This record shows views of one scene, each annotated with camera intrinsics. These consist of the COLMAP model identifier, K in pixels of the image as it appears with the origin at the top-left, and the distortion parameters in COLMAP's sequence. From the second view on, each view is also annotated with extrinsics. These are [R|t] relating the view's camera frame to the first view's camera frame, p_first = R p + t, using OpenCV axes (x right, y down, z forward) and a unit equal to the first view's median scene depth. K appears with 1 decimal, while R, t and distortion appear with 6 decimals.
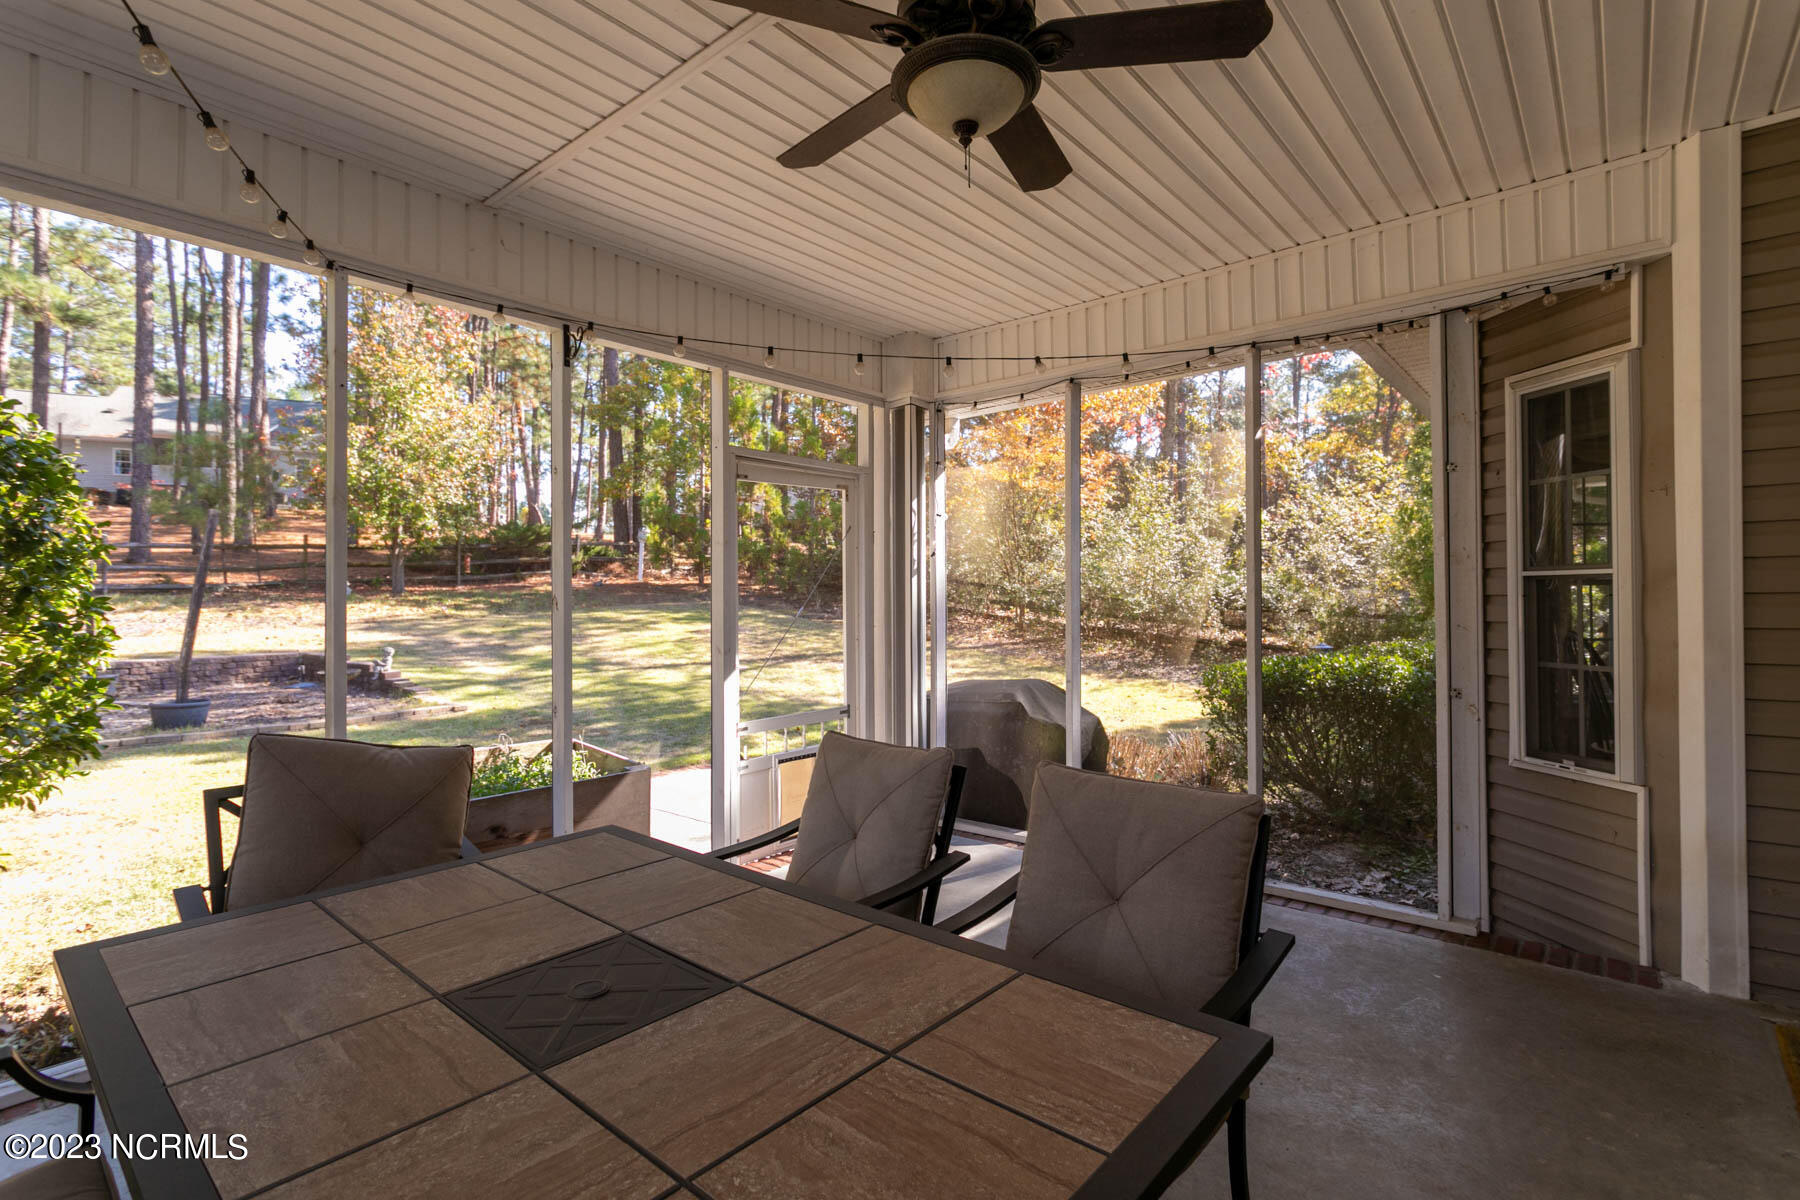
lens RADIAL K [[874.9, 0, 900.0], [0, 874.9, 600.0], [0, 0, 1]] dist [0.000213, -0.000085]
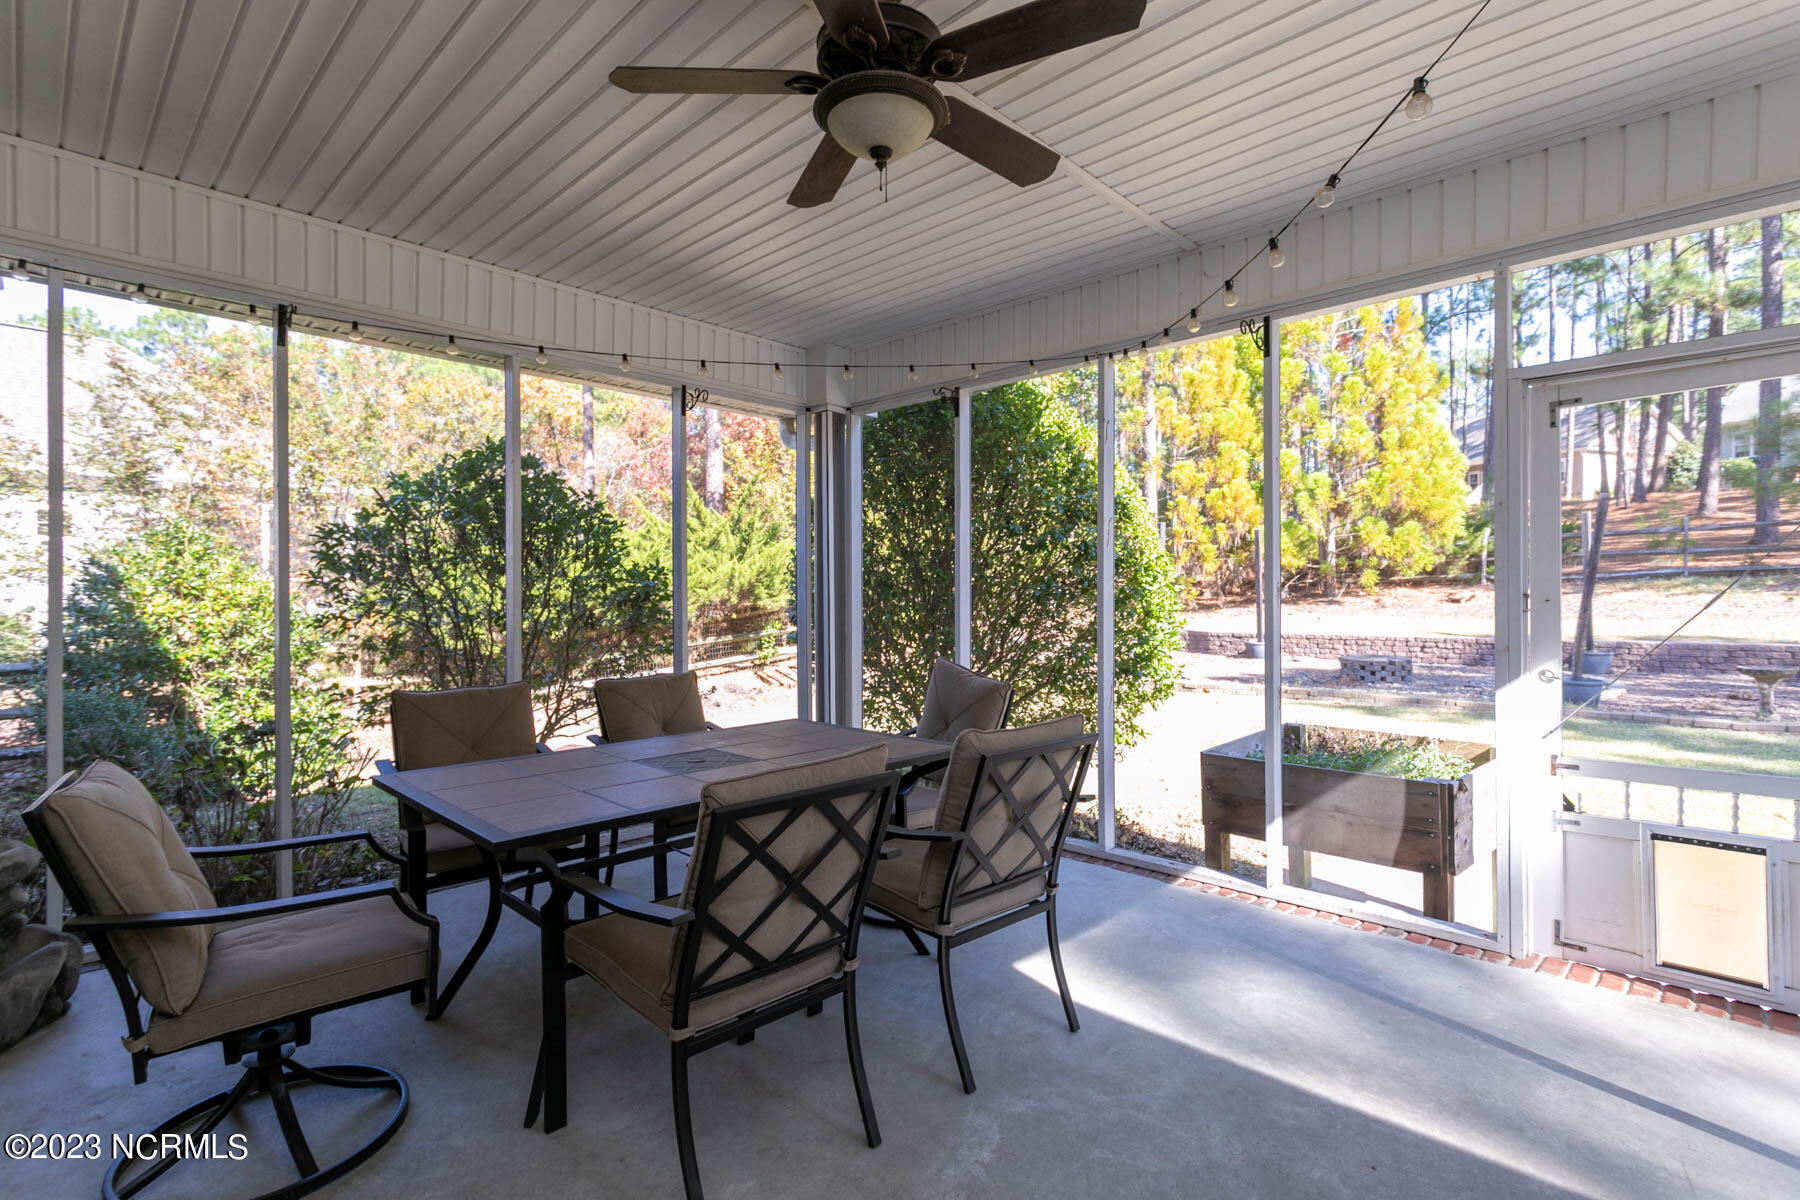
lens RADIAL K [[874.9, 0, 900.0], [0, 874.9, 600.0], [0, 0, 1]] dist [0.000213, -0.000085]
pose [[-0.115904, 0.013281, -0.993172, 0.243490], [0.005361, 0.999904, 0.012745, 0.002128], [0.993246, -0.003848, -0.115965, 0.238180]]
